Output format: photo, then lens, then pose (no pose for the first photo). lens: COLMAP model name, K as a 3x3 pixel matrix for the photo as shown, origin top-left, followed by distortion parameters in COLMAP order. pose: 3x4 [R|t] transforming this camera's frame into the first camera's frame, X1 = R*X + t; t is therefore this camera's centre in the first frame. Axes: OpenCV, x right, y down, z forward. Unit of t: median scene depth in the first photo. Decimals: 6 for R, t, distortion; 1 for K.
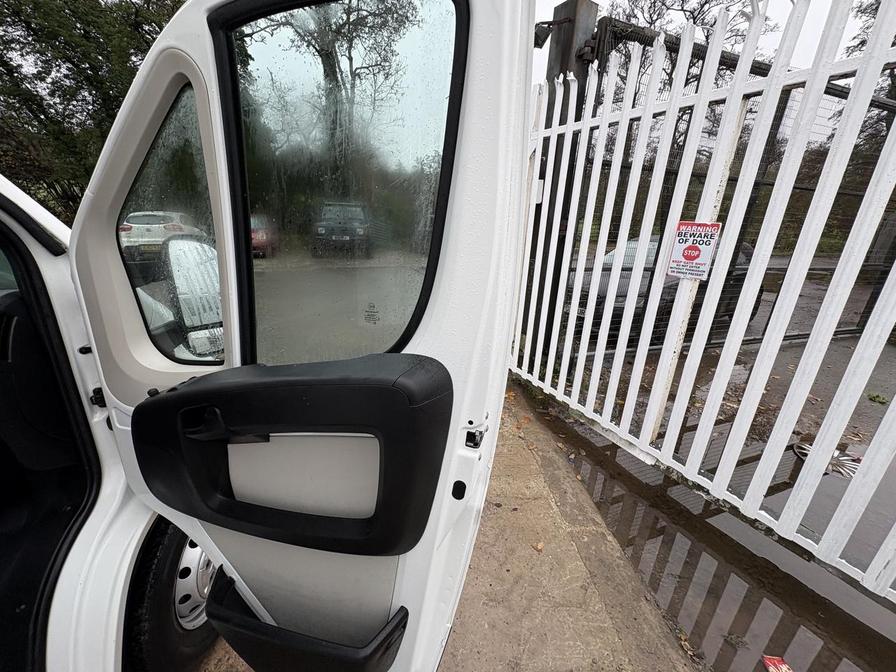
lens RADIAL K [[356.9, 0, 448.0], [0, 356.9, 336.0], [0, 0, 1]] dist [-0.000303, 0.000224]
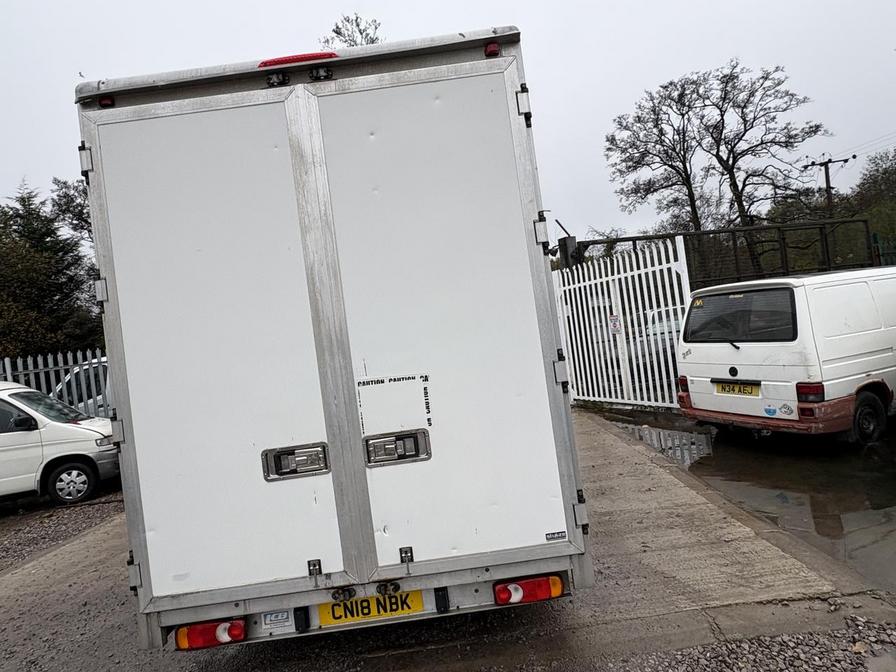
lens RADIAL K [[553.5, 0, 447.9], [0, 553.5, 329.3], [0, 0, 1]] dist [-0.000462, 0.000881]
pose [[0.979555, -0.173984, -0.101007, -0.036936], [0.130366, 0.931354, -0.339977, 0.196877], [0.153224, 0.319858, 0.934994, -0.583636]]
